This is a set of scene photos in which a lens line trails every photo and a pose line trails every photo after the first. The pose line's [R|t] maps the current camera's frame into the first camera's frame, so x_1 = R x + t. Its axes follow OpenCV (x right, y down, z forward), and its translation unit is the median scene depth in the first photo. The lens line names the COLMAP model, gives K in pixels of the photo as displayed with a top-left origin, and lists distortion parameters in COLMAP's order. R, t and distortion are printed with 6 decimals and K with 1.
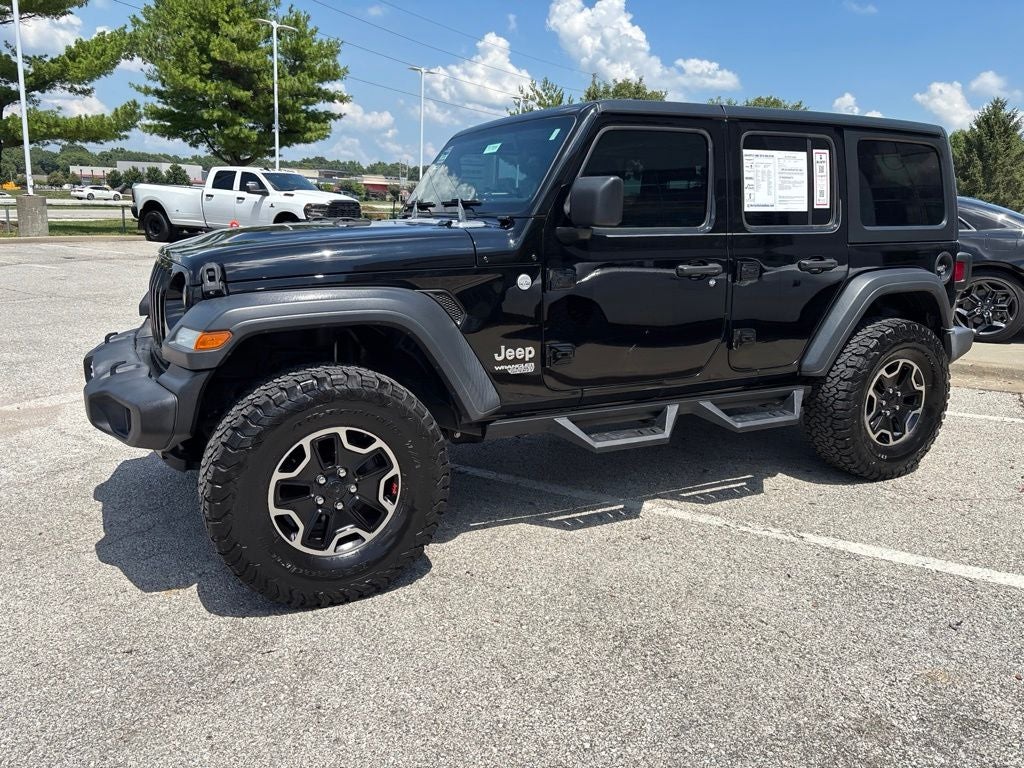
lens RADIAL K [[776.3, 0, 507.0], [0, 776.3, 380.6], [0, 0, 1]] dist [0.045072, -0.055373]
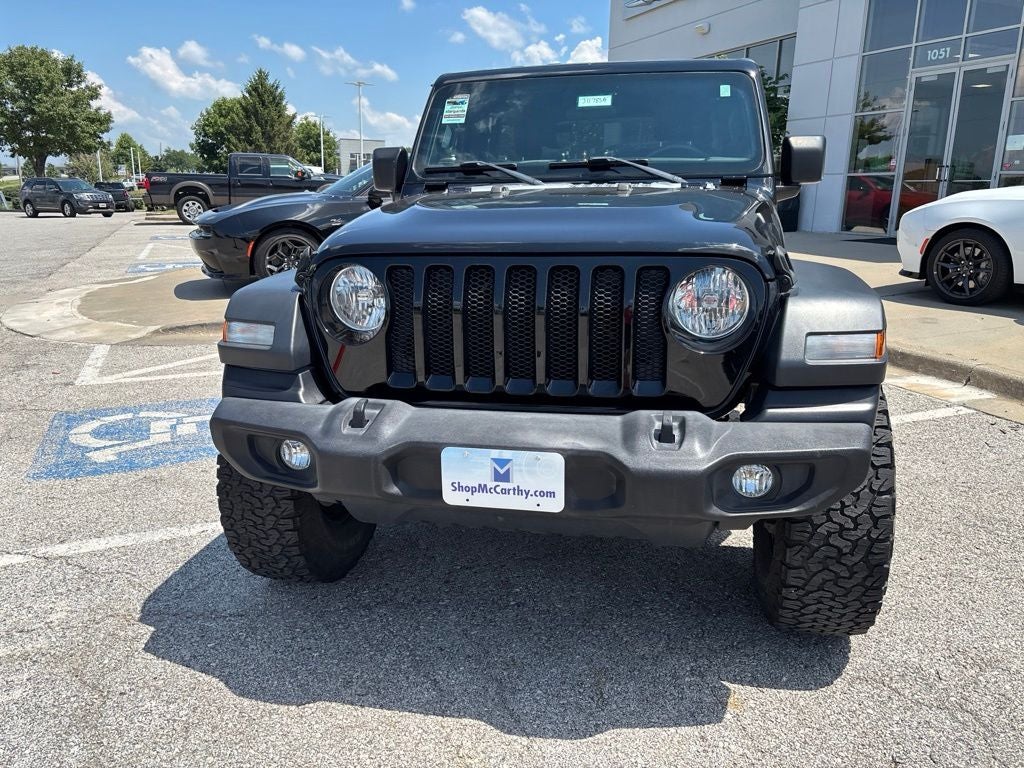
lens RADIAL K [[776.3, 0, 510.5], [0, 776.3, 386.6], [0, 0, 1]] dist [0.045072, -0.055373]
pose [[0.636145, -0.223117, 0.738606, -0.812026], [0.186136, 0.973382, 0.133722, -0.124971], [-0.748781, 0.052414, 0.660742, 0.508289]]
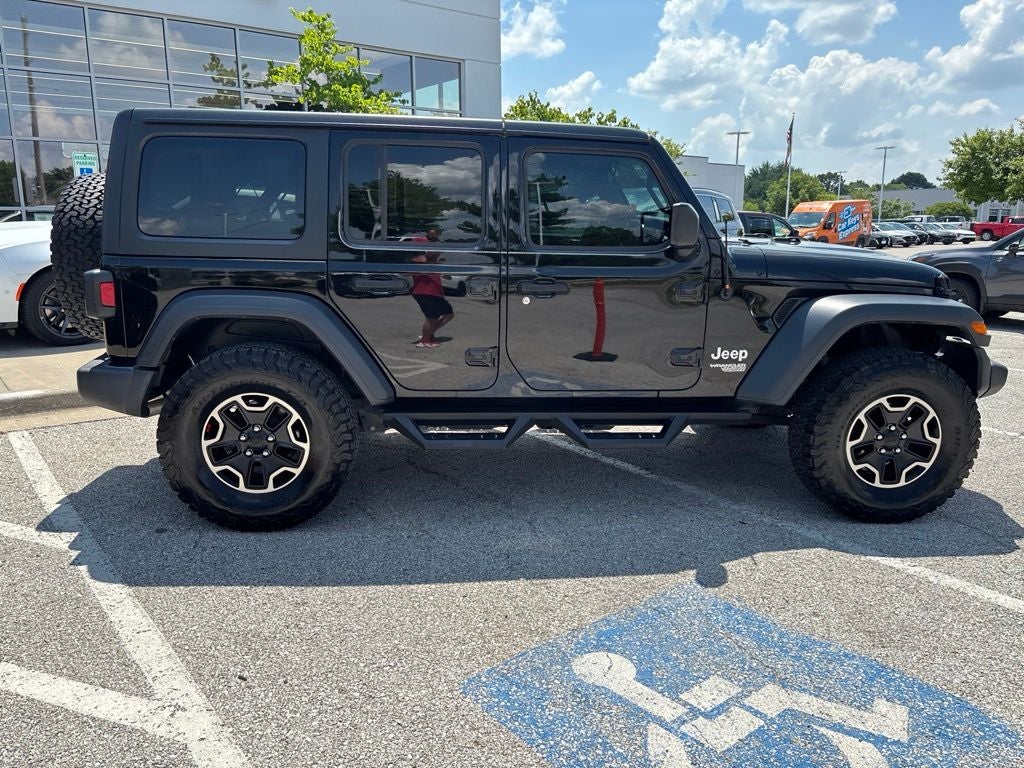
lens RADIAL K [[776.3, 0, 509.8], [0, 776.3, 378.7], [0, 0, 1]] dist [0.045072, -0.055373]
pose [[-0.918729, -0.117142, 0.377114, -0.316303], [0.051929, 0.910855, 0.409446, -0.514923], [-0.391460, 0.395753, -0.830746, 2.192673]]
